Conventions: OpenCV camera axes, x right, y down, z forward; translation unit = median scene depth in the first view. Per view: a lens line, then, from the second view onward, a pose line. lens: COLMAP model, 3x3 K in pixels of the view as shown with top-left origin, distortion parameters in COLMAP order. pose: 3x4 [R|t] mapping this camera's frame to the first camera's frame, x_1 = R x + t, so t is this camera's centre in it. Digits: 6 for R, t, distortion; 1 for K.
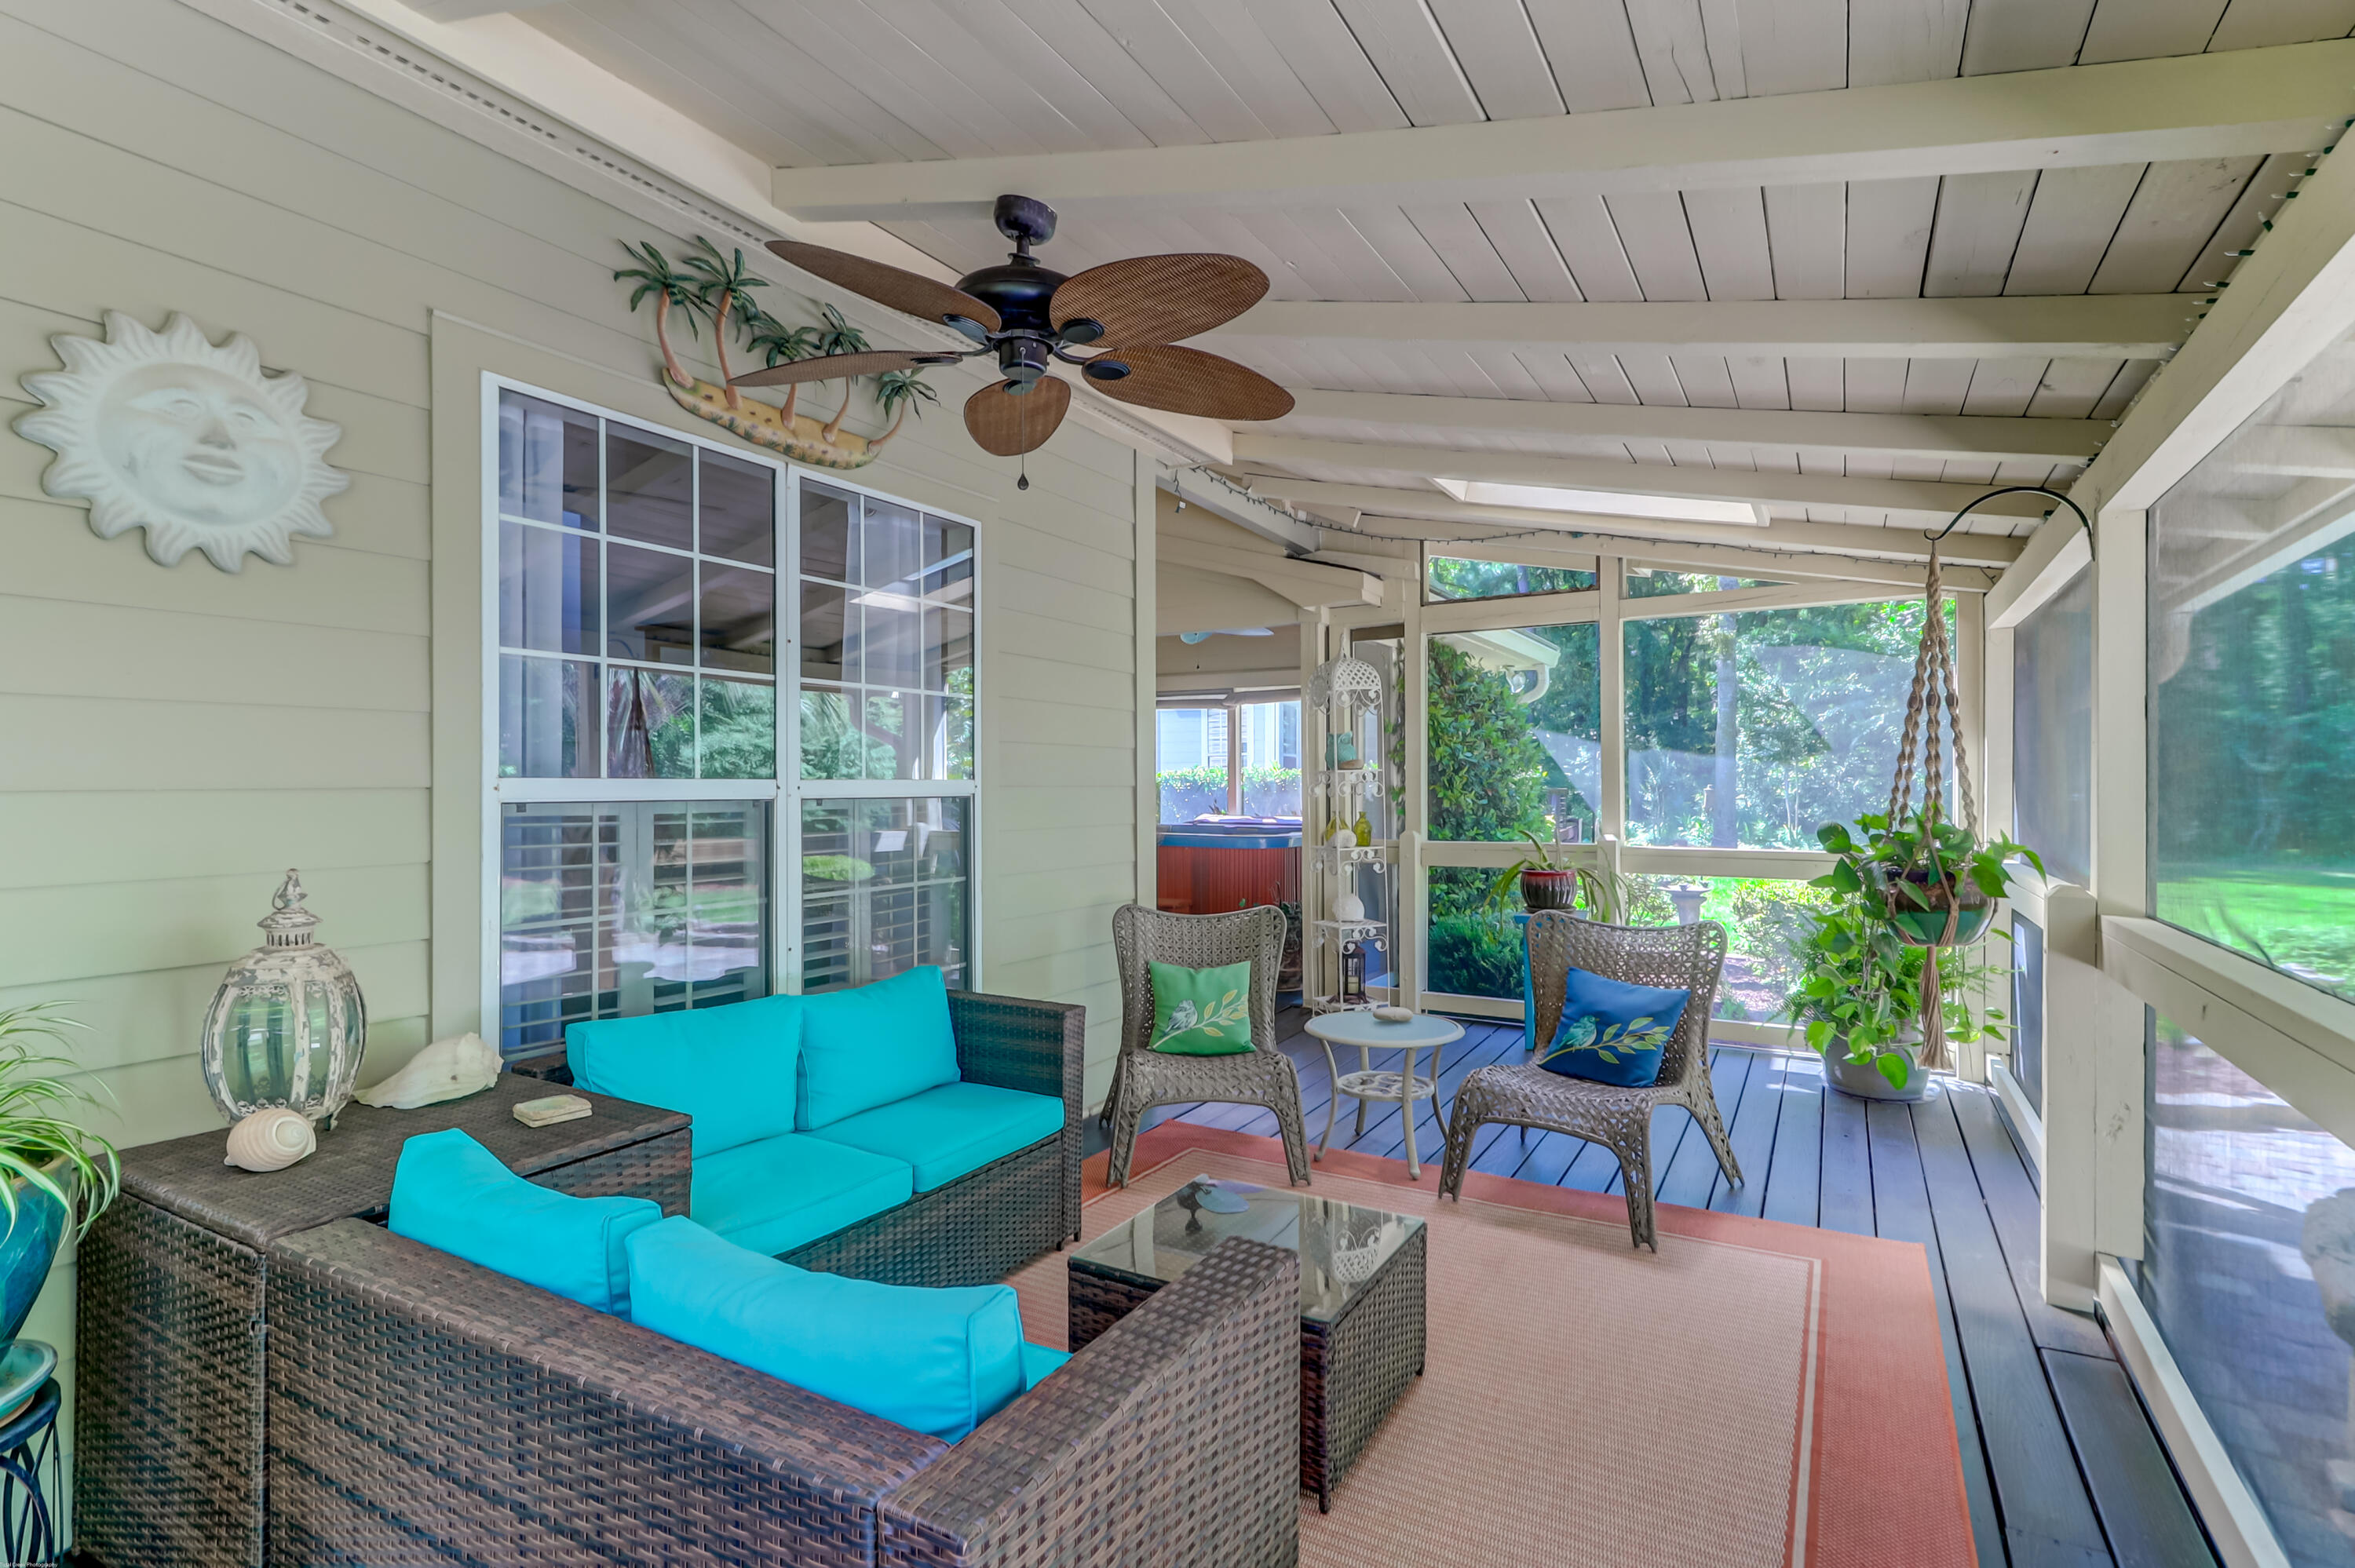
lens RADIAL K [[1123.7, 0, 1178.4], [0, 1123.7, 785.3], [0, 0, 1]] dist [0.009230, 0.000198]
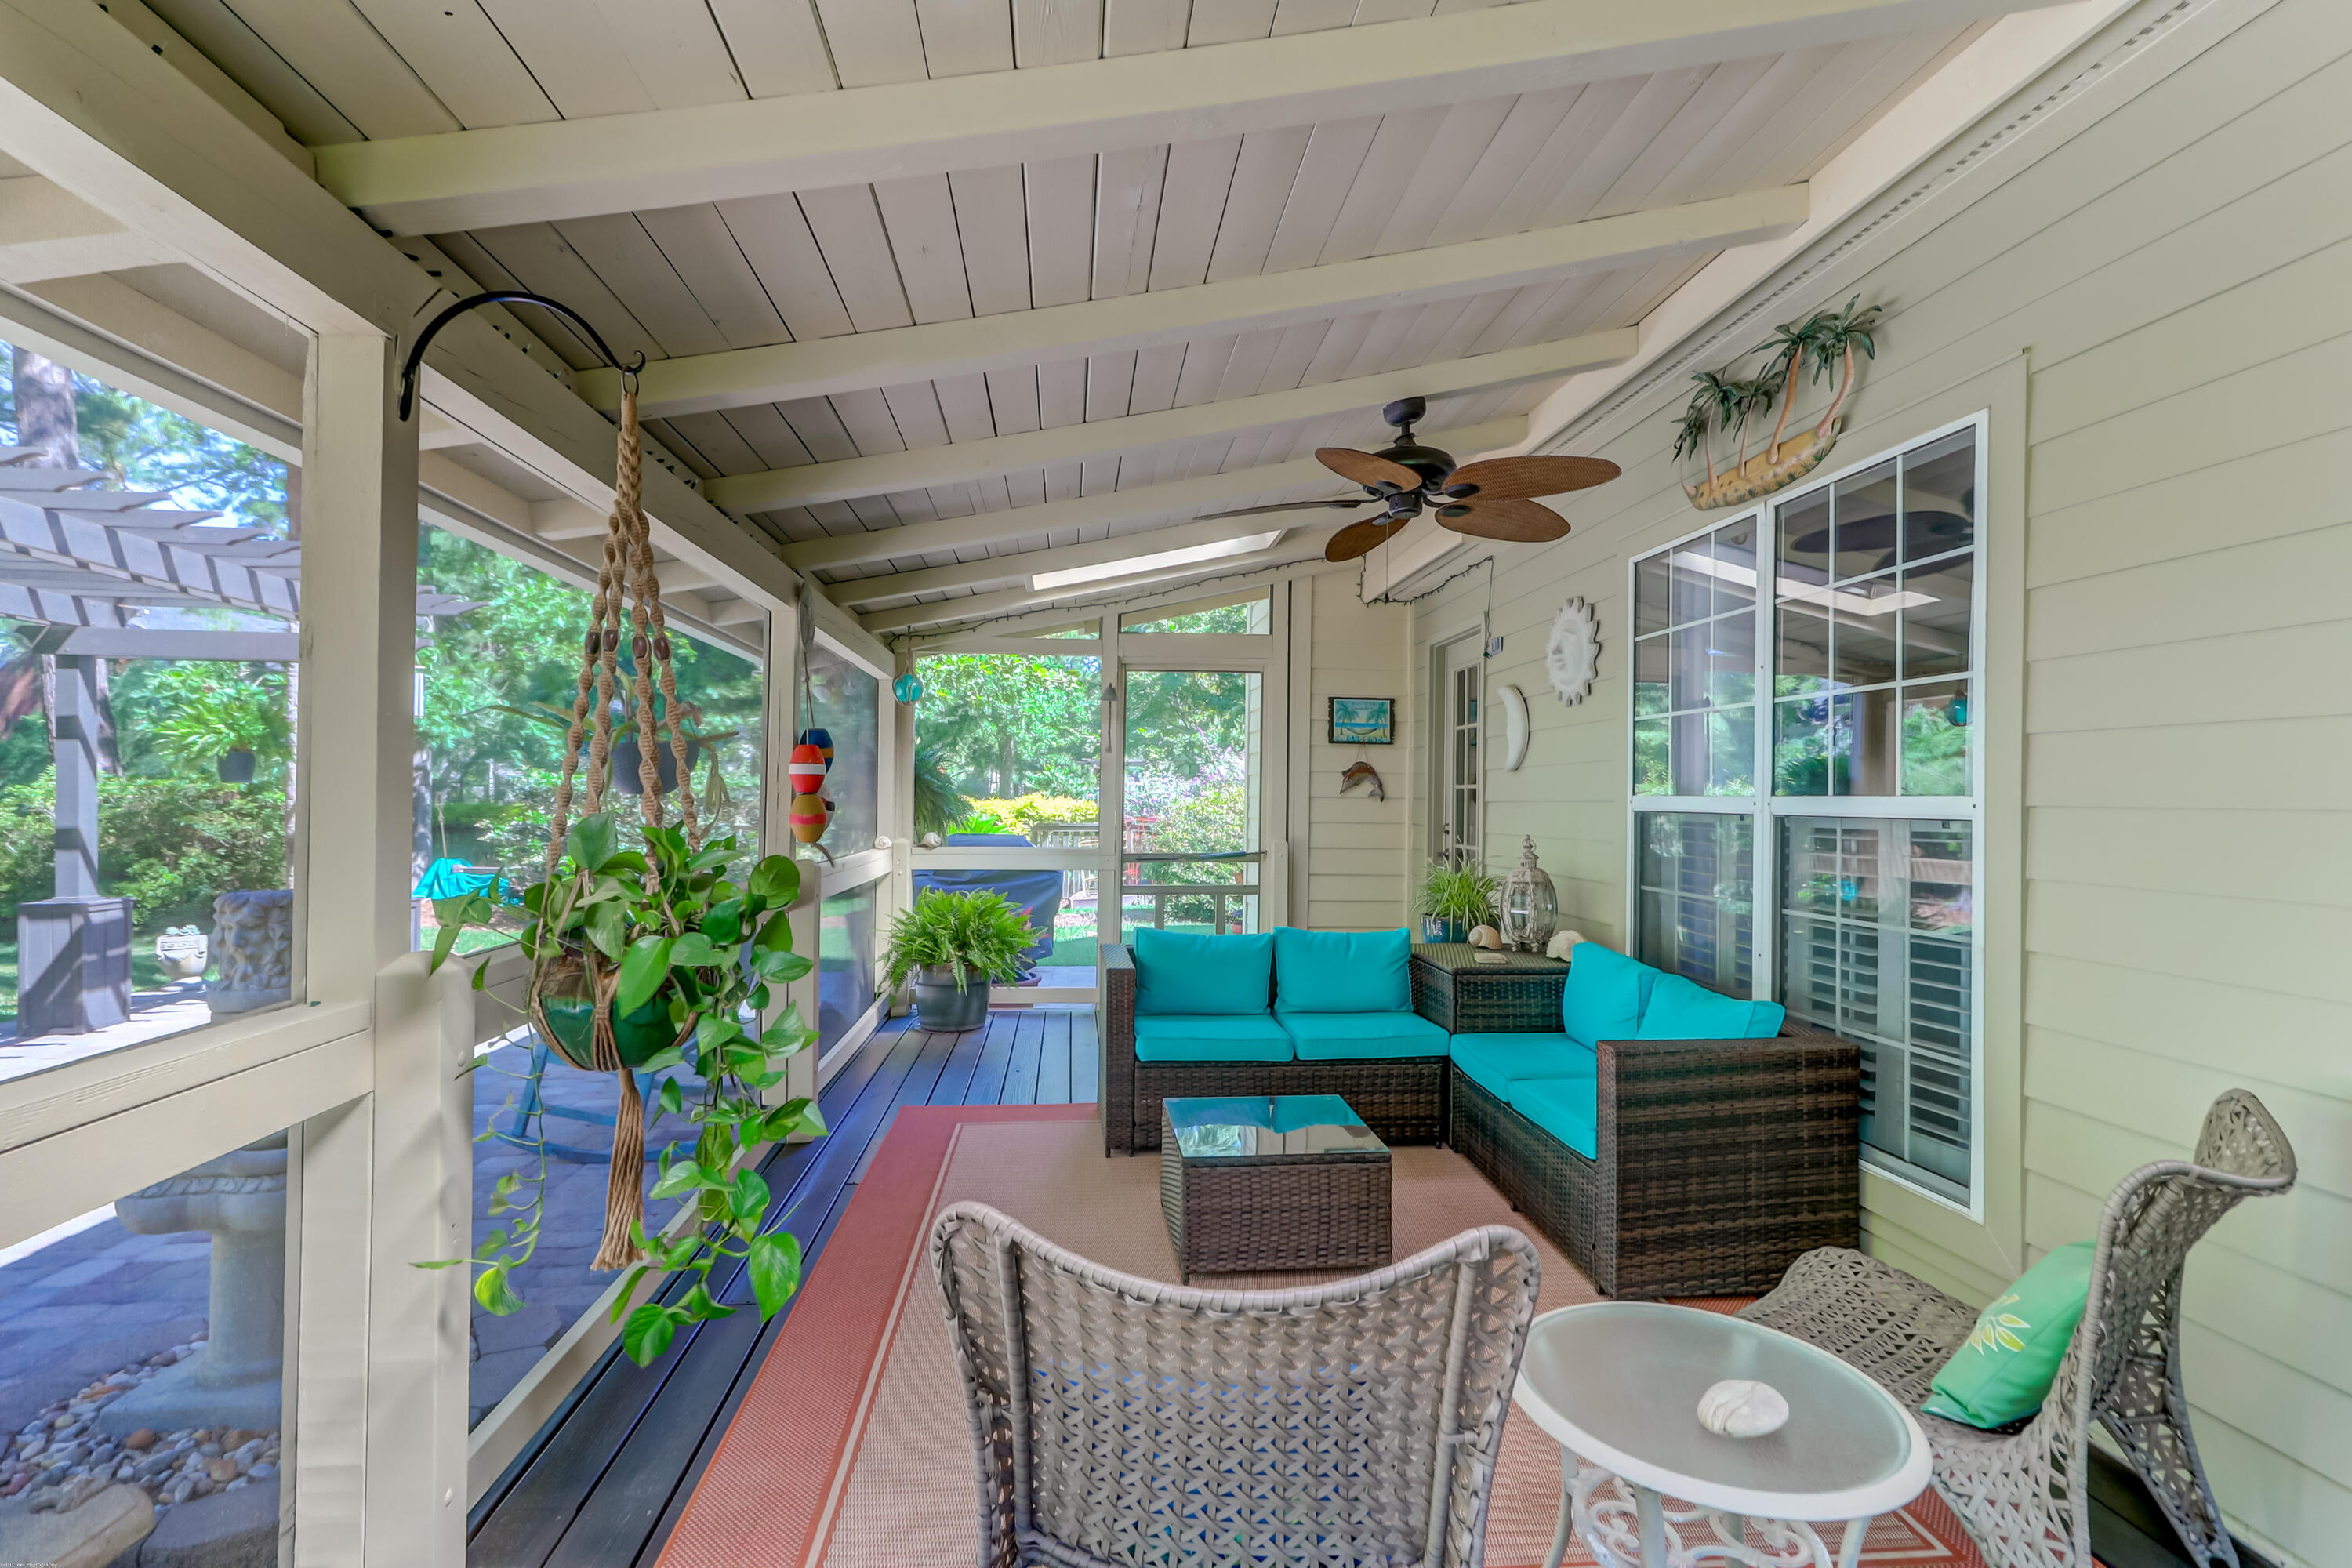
lens RADIAL K [[1122.4, 0, 1177.6], [0, 1122.4, 789.3], [0, 0, 1]] dist [0.009230, 0.000198]
pose [[-0.807955, -0.008063, -0.589189, 0.742277], [-0.005768, 0.999967, -0.005775, -0.003549], [0.589216, -0.001267, -0.807975, 1.551979]]
